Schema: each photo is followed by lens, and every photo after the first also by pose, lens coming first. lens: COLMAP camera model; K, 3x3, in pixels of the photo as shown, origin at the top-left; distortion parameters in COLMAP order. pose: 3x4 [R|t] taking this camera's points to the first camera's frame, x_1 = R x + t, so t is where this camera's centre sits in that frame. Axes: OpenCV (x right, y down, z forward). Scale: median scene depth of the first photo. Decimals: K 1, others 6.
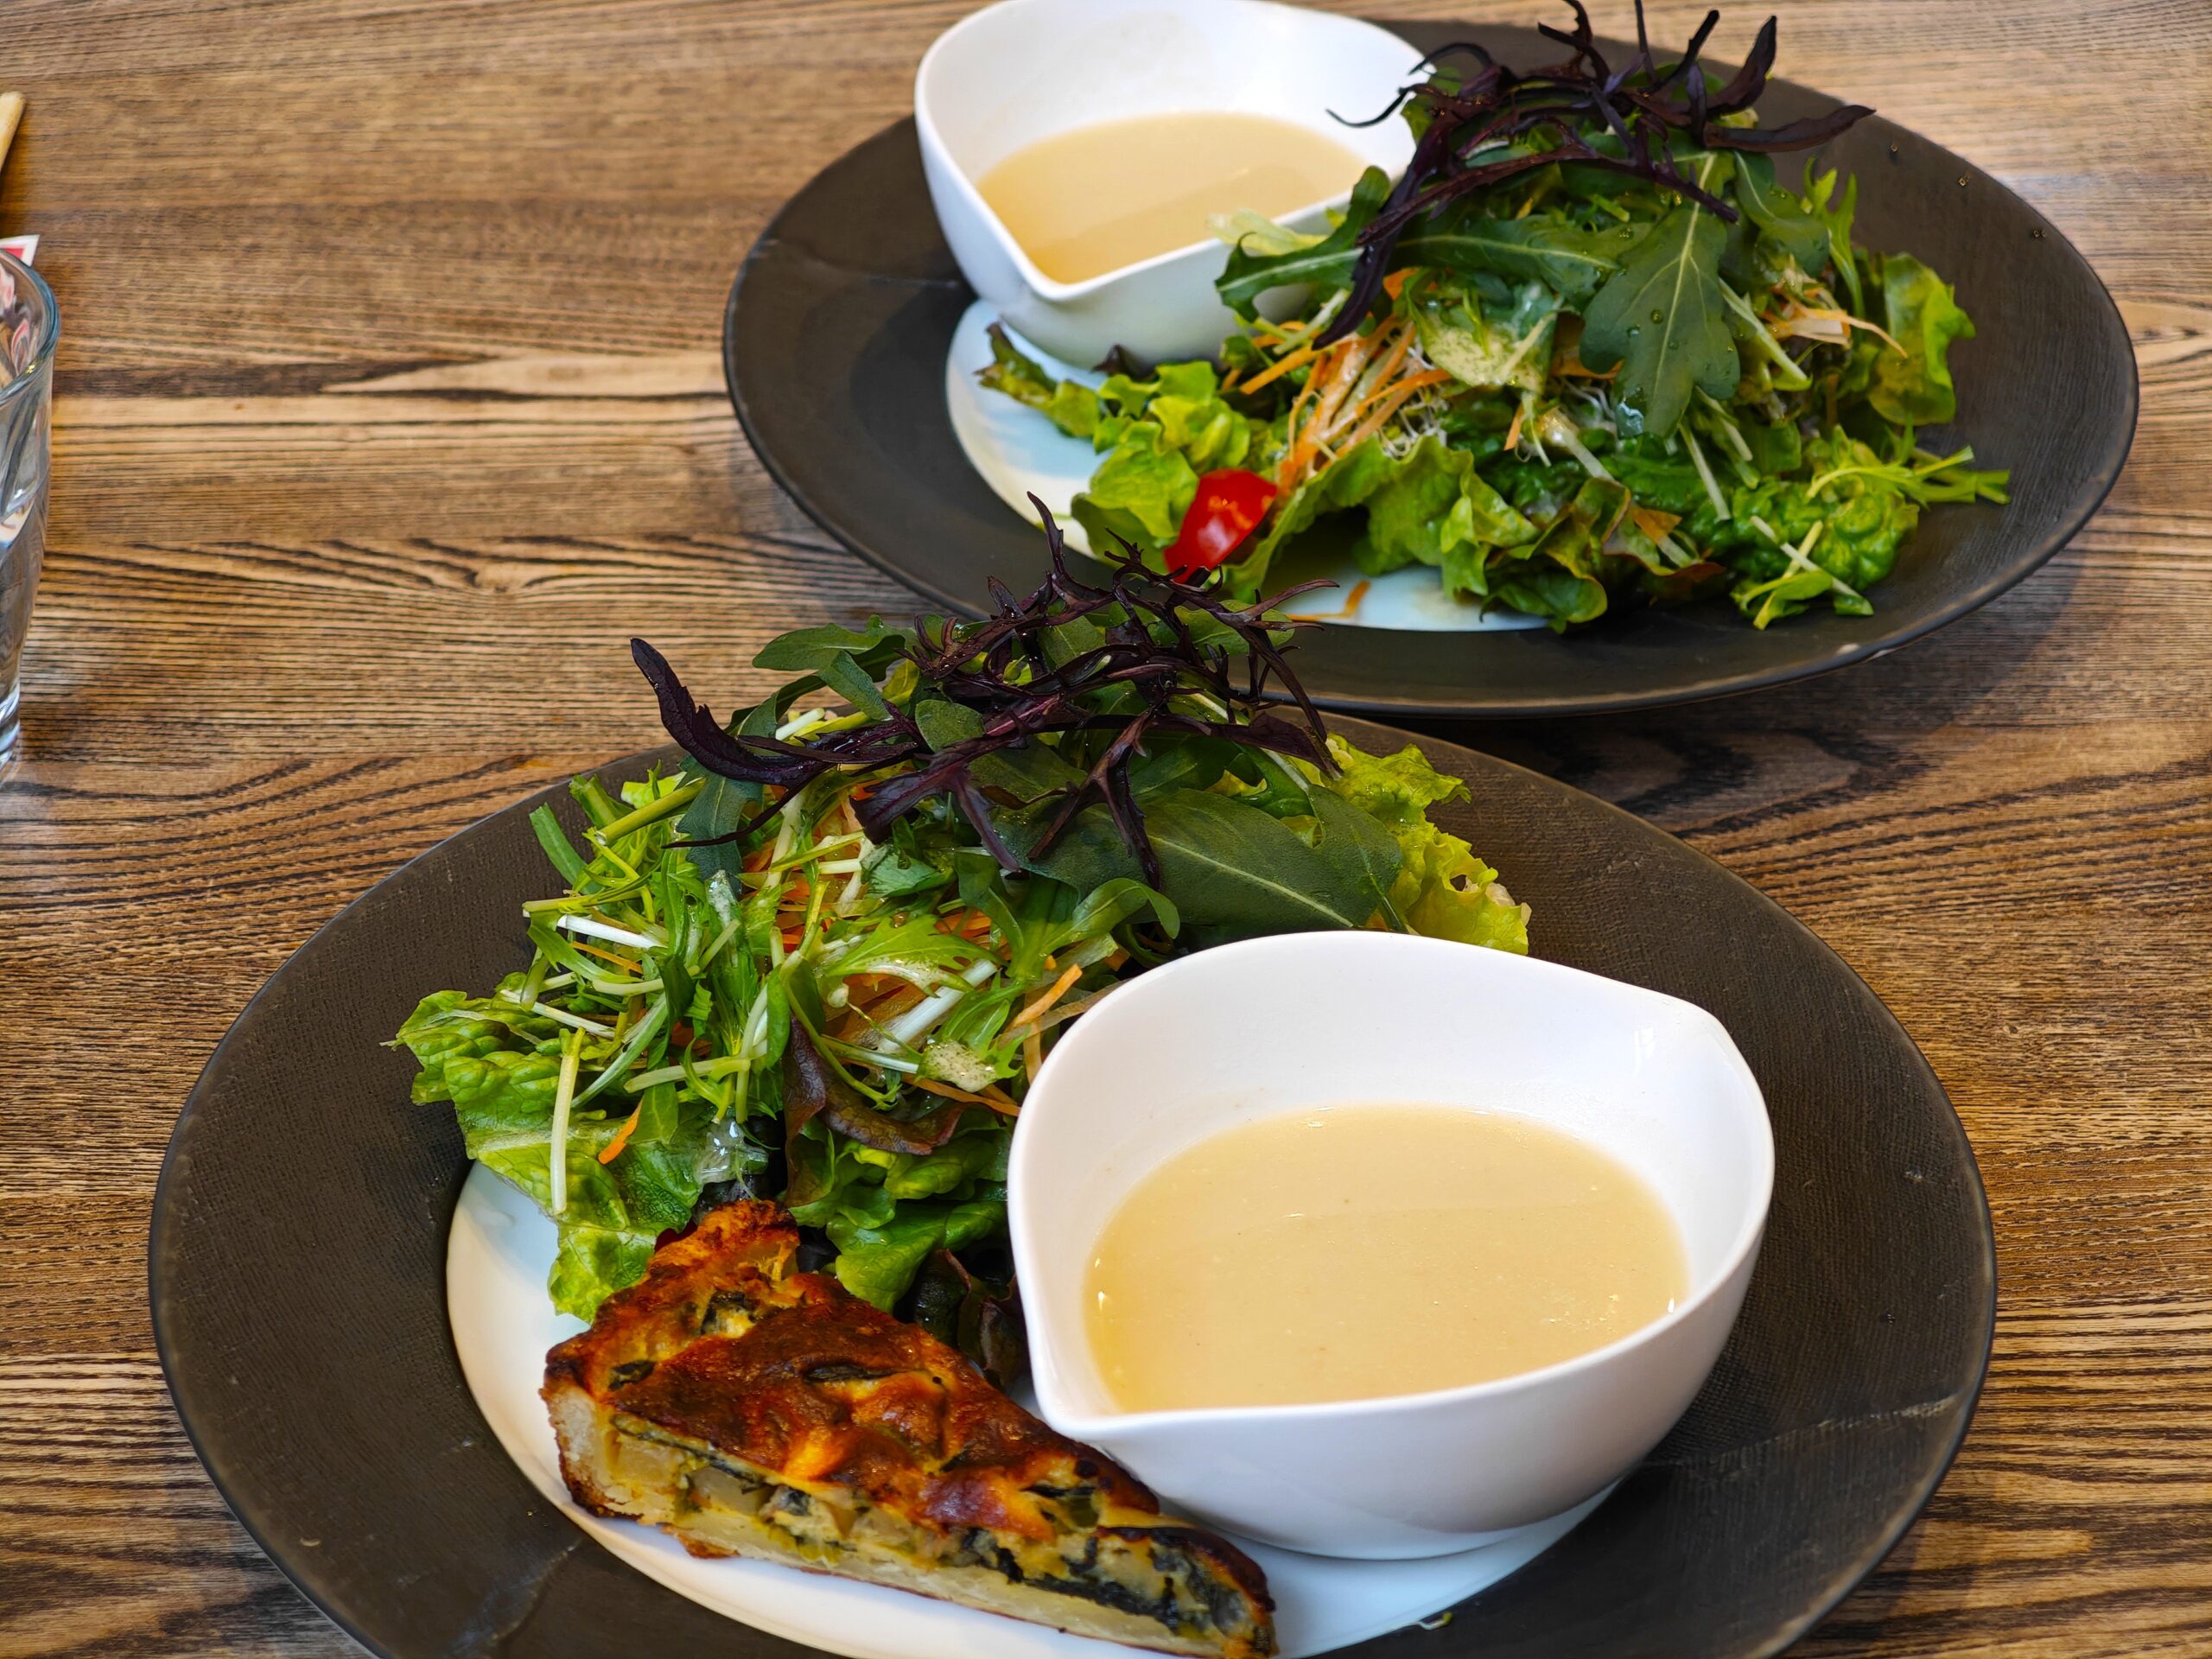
lens RADIAL K [[4785.7, 0, 1106.0], [0, 4785.7, 829.5], [0, 0, 1]] dist [0.308494, -3.246243]
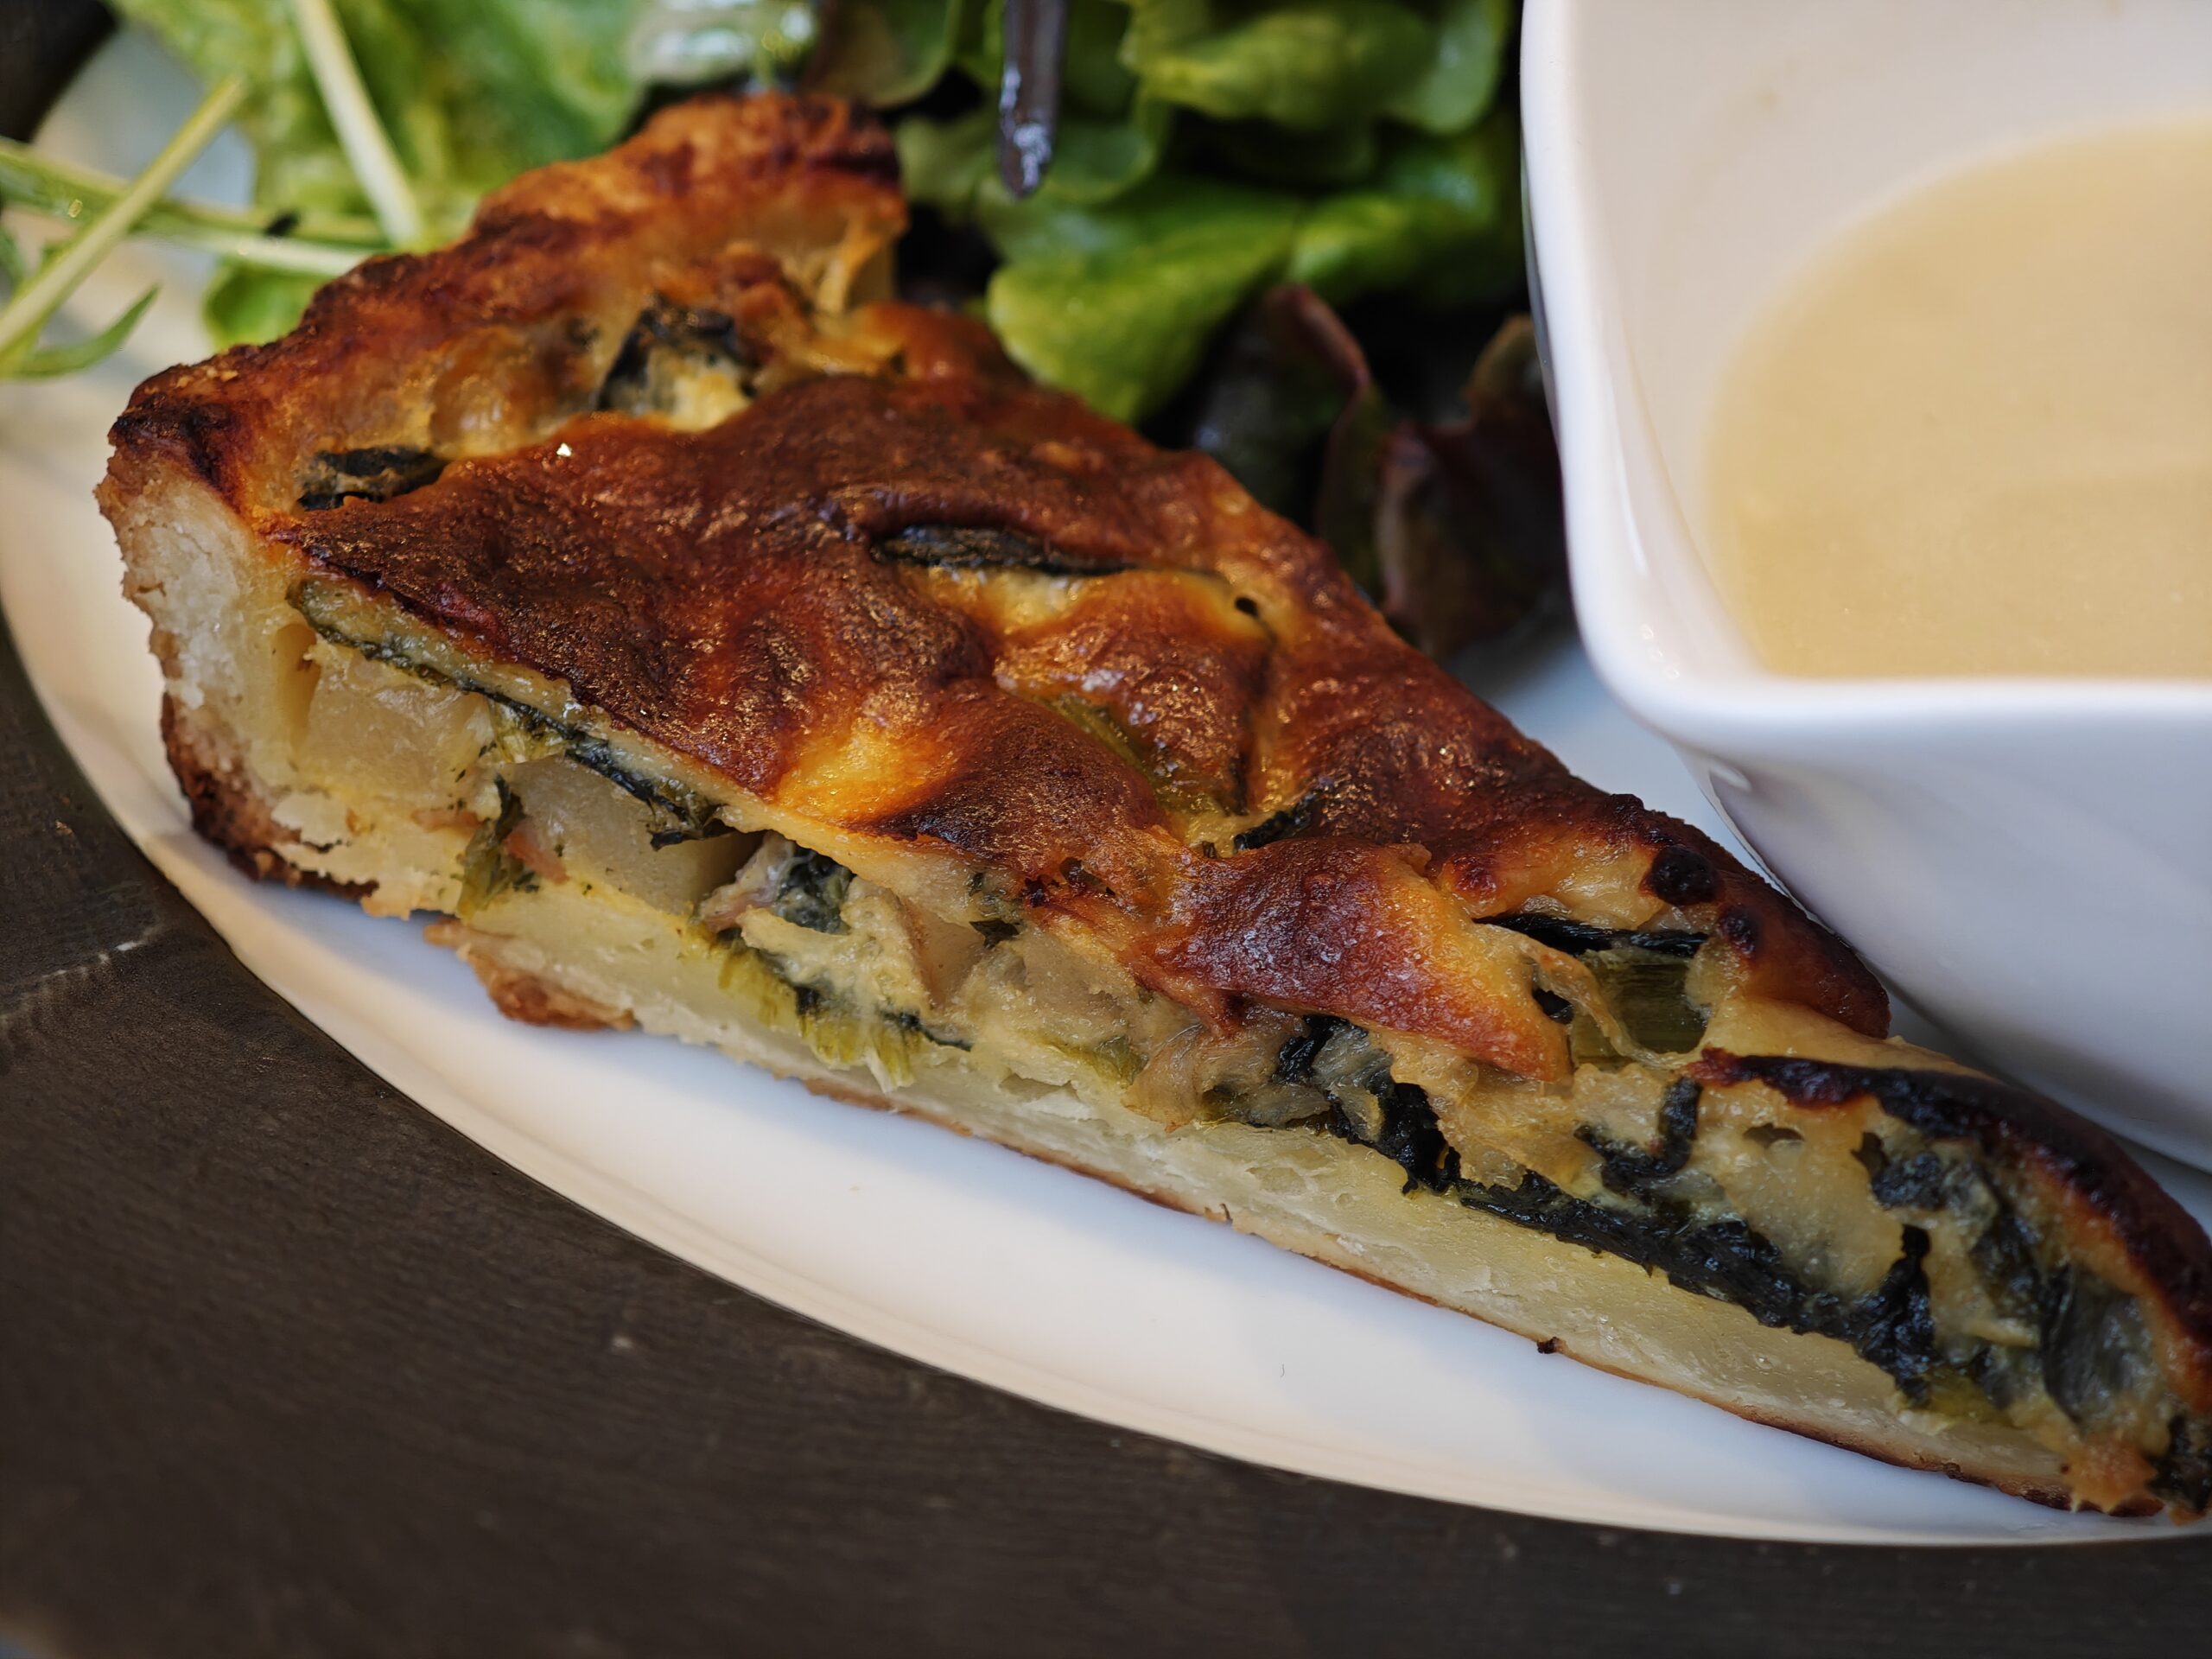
lens RADIAL K [[4785.7, 0, 1106.0], [0, 4785.7, 829.5], [0, 0, 1]] dist [0.308494, -3.246243]
pose [[0.993420, 0.105296, -0.045047, -0.028459], [-0.101302, 0.991365, 0.083263, 0.105075], [0.053425, -0.078152, 0.995509, 0.662627]]
